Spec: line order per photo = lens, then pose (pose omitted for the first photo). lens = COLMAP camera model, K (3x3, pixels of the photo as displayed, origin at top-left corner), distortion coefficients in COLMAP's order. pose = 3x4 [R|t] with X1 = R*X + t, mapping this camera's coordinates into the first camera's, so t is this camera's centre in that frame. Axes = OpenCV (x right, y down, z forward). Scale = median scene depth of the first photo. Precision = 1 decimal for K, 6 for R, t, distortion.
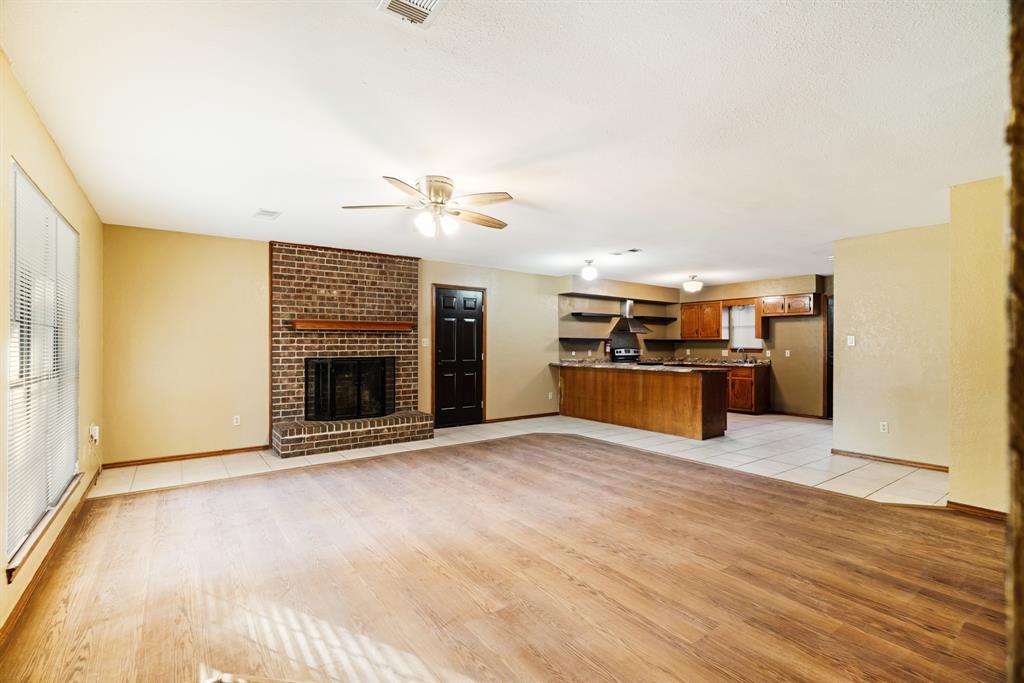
lens RADIAL K [[459.4, 0, 507.4], [0, 459.4, 342.3], [0, 0, 1]] dist [-0.017696, 0.008798]
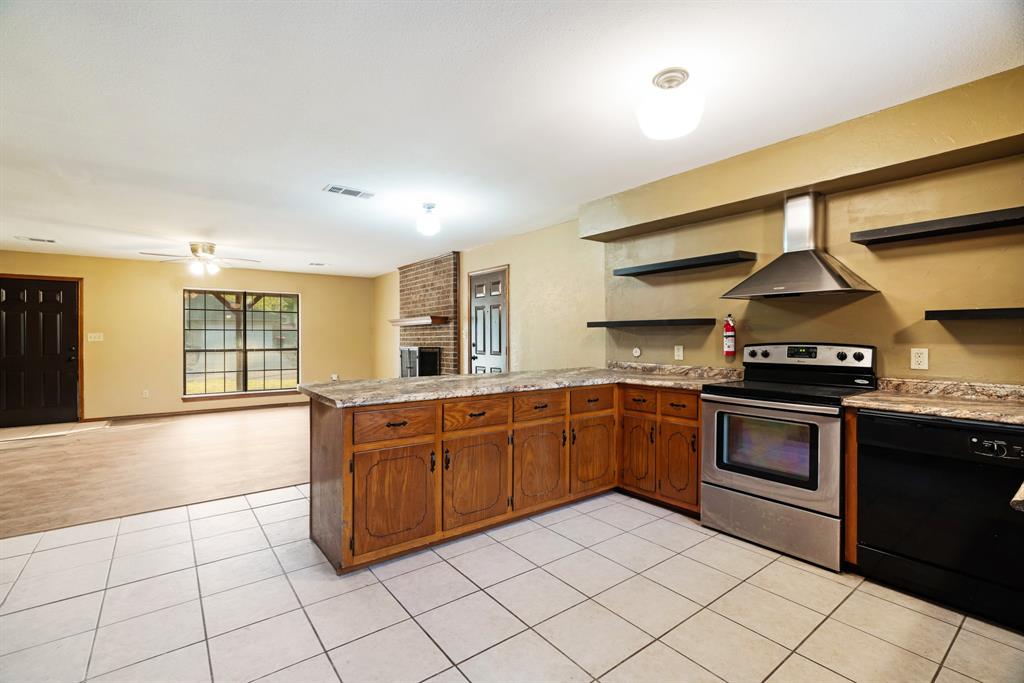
lens RADIAL K [[459.4, 0, 507.4], [0, 459.4, 342.3], [0, 0, 1]] dist [-0.017696, 0.008798]
pose [[0.018714, 0.008010, -0.999793, 0.862212], [0.009869, 0.999918, 0.008196, 0.010944], [0.999776, -0.010020, 0.018634, 1.148349]]
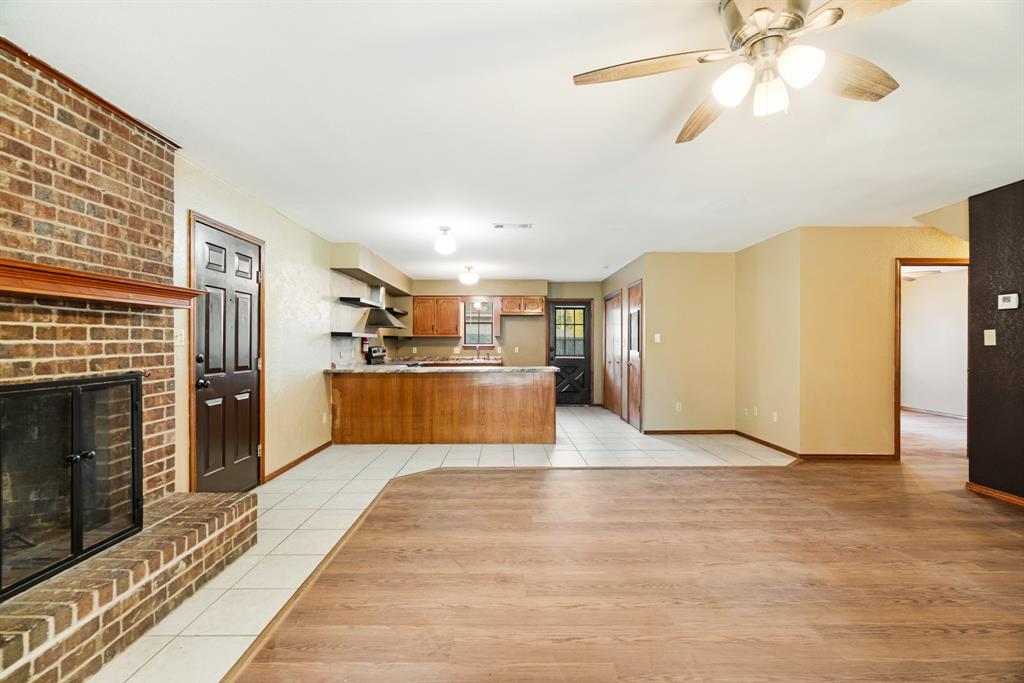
lens RADIAL K [[459.4, 0, 507.4], [0, 459.4, 342.3], [0, 0, 1]] dist [-0.017696, 0.008798]
pose [[0.587737, -0.001737, 0.809050, -0.376359], [-0.002114, 0.999991, 0.003683, 0.003275], [-0.809049, -0.003875, 0.587728, 0.507990]]
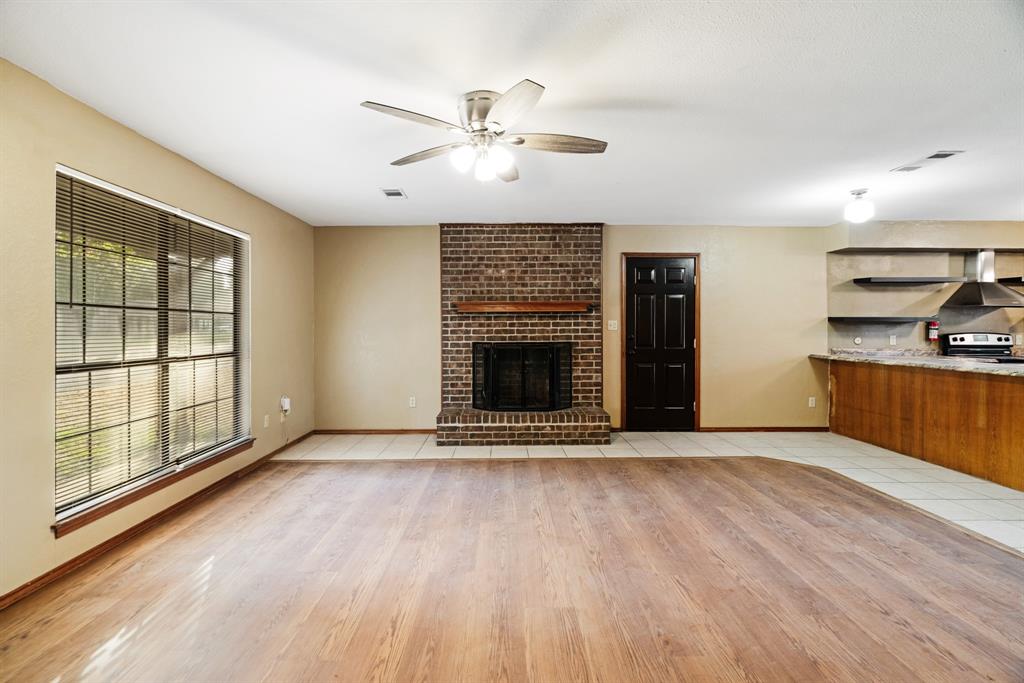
lens RADIAL K [[464.7, 0, 506.0], [0, 464.7, 327.6], [0, 0, 1]] dist [-0.017041, 0.009259]
pose [[0.813557, -0.003541, -0.581474, 0.159389], [0.005908, 0.999980, 0.002177, 0.001739], [0.581455, -0.005207, 0.813562, 0.228399]]
